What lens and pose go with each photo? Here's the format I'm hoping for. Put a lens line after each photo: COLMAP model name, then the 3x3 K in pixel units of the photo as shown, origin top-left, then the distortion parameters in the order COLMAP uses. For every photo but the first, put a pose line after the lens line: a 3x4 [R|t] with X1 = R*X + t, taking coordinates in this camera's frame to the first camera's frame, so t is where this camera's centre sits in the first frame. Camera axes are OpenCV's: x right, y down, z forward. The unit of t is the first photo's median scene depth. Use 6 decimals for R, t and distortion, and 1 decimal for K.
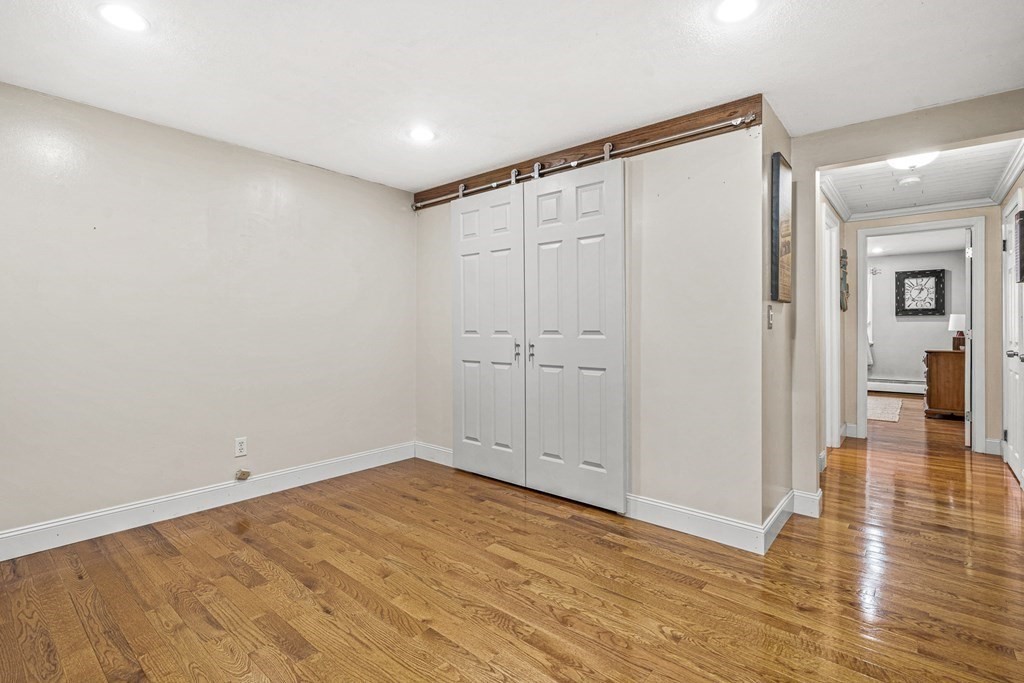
lens RADIAL K [[472.8, 0, 512.6], [0, 472.8, 334.4], [0, 0, 1]] dist [0.001823, -0.000185]
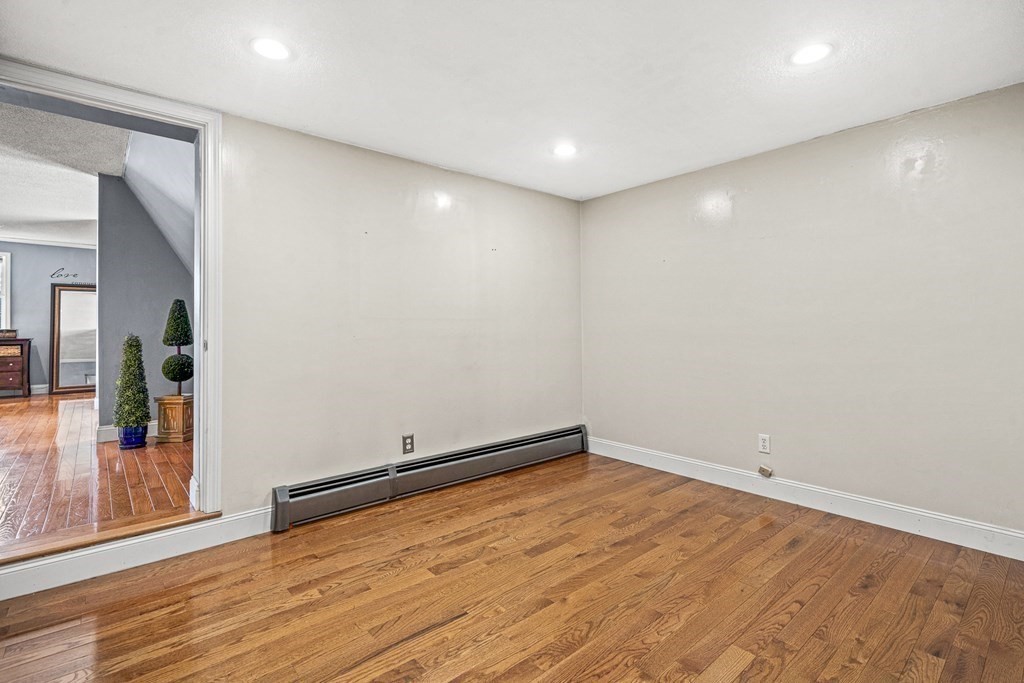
lens RADIAL K [[472.8, 0, 512.6], [0, 472.8, 334.4], [0, 0, 1]] dist [0.001823, -0.000185]
pose [[-0.147779, 0.008739, -0.988982, 0.598425], [-0.007206, 0.999925, 0.009912, -0.008900], [0.988994, 0.008591, -0.147705, 0.688848]]
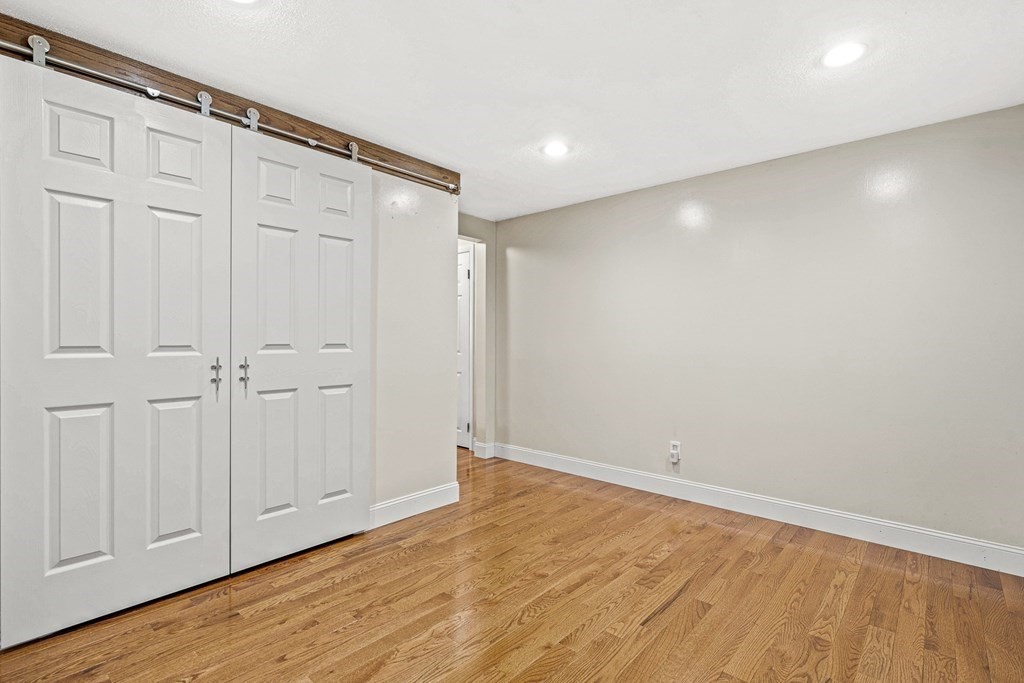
lens RADIAL K [[493.6, 0, 491.5], [0, 493.6, 345.8], [0, 0, 1]] dist [0.022286, -0.000203]
pose [[0.050546, -0.017947, 0.998560, -0.798555], [0.006135, 0.999825, 0.017659, -0.019722], [-0.998703, 0.005234, 0.050647, 0.705356]]
